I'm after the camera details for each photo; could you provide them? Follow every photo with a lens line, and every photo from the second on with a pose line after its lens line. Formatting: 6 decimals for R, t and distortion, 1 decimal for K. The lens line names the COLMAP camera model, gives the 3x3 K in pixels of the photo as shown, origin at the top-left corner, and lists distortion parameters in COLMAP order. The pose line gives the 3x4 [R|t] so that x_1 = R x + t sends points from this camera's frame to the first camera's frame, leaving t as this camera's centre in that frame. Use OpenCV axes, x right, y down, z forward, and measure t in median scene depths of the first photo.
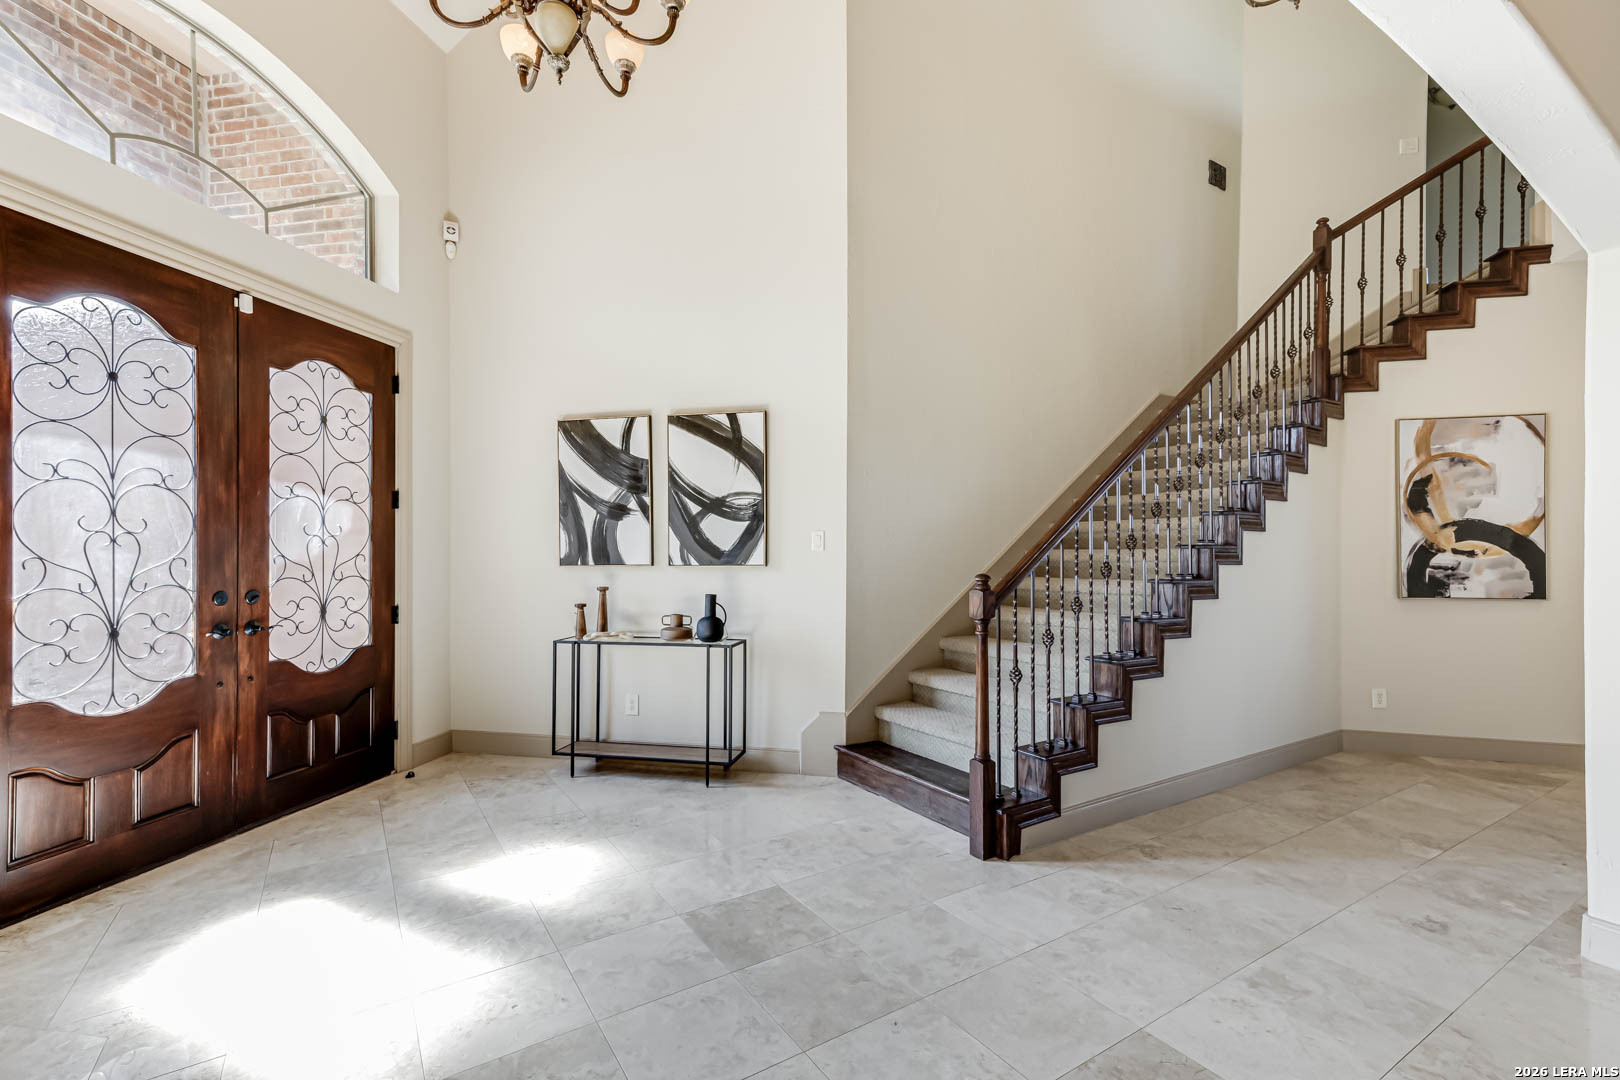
lens RADIAL K [[731.7, 0, 819.4], [0, 731.7, 550.8], [0, 0, 1]] dist [0.032903, 0.000166]
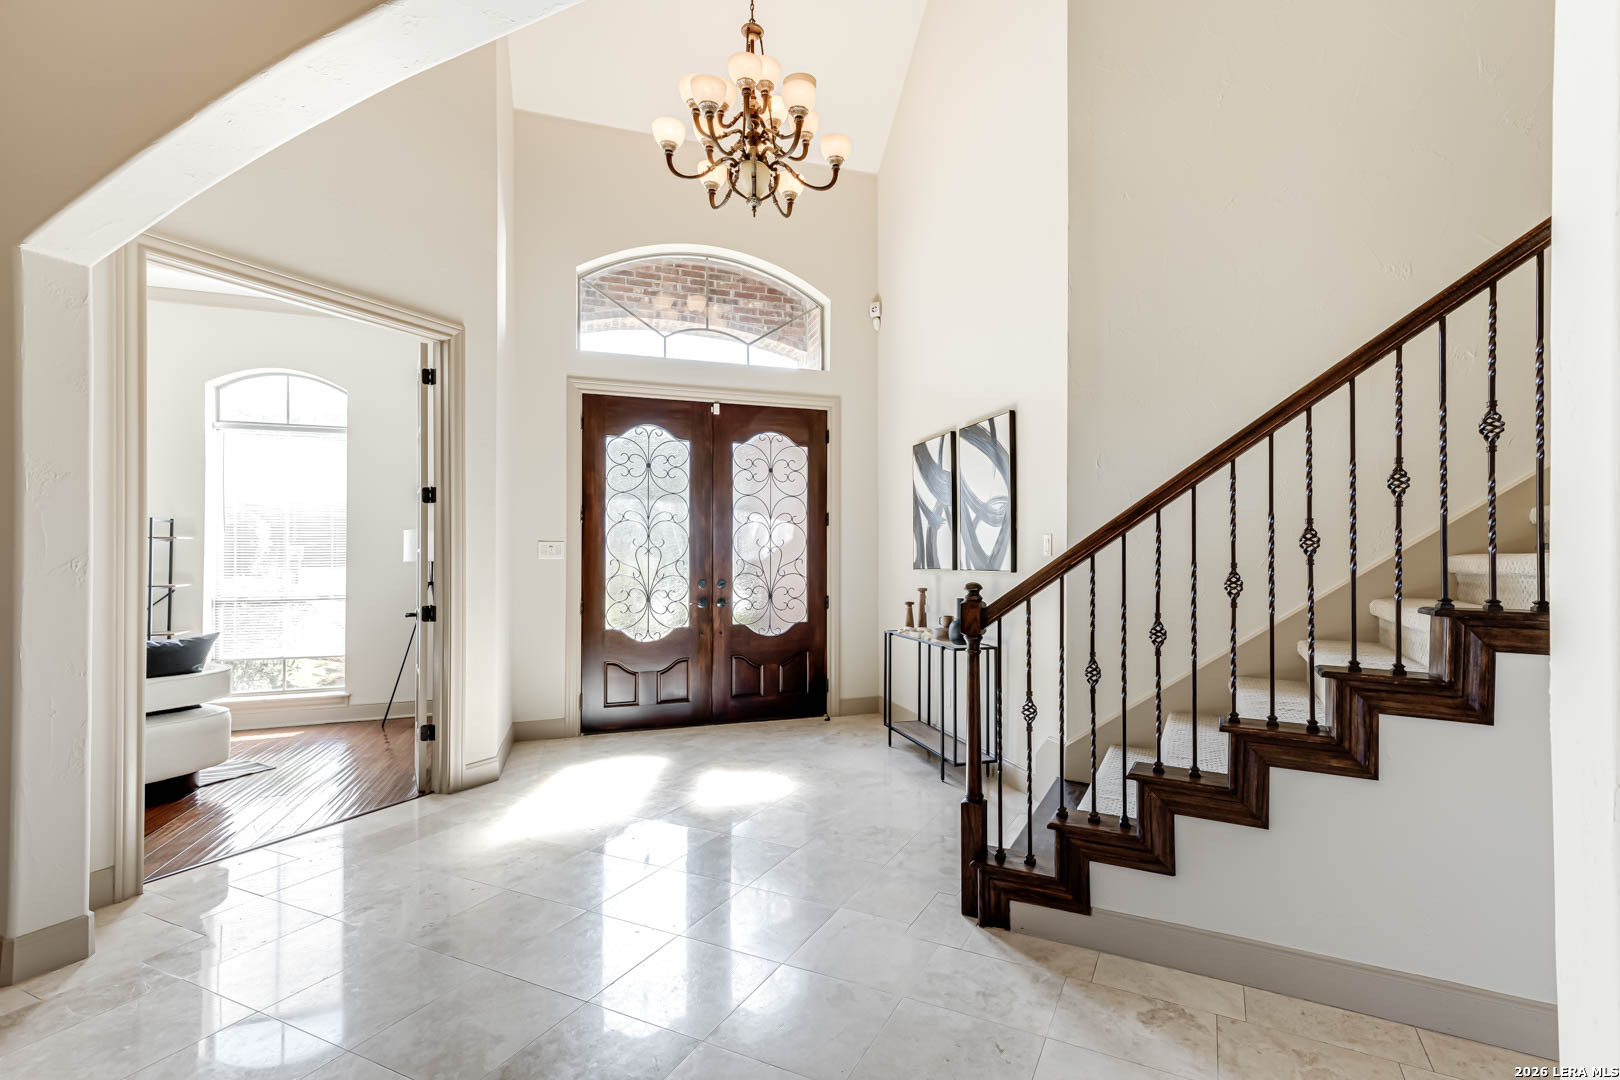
lens RADIAL K [[731.7, 0, 823.0], [0, 731.7, 560.2], [0, 0, 1]] dist [0.032903, 0.000166]
pose [[0.509895, 0.003139, -0.860231, 0.622885], [-0.001101, 0.999995, 0.002996, 0.003033], [0.860236, -0.000581, 0.509896, 0.298260]]
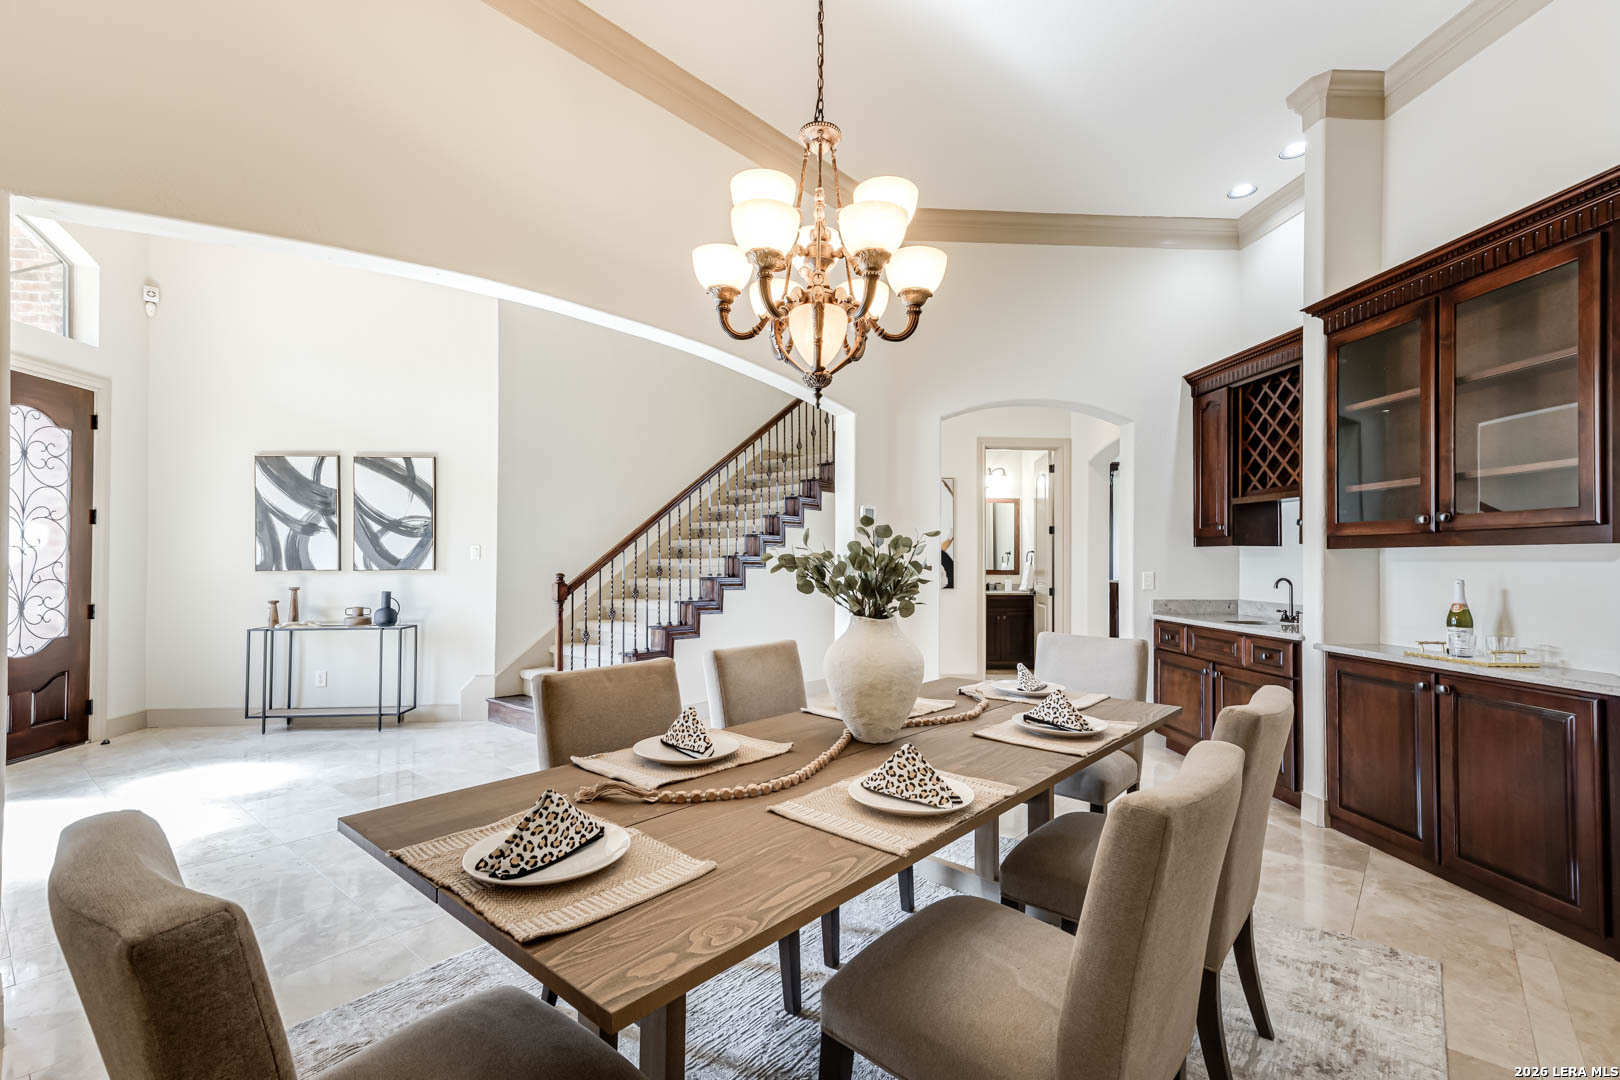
lens RADIAL K [[731.7, 0, 807.2], [0, 731.7, 551.0], [0, 0, 1]] dist [0.032903, 0.000166]
pose [[0.963040, 0.004145, 0.269326, 0.226136], [-0.000809, 0.999922, -0.012497, 0.001338], [-0.269357, 0.011817, 0.962968, -0.513722]]
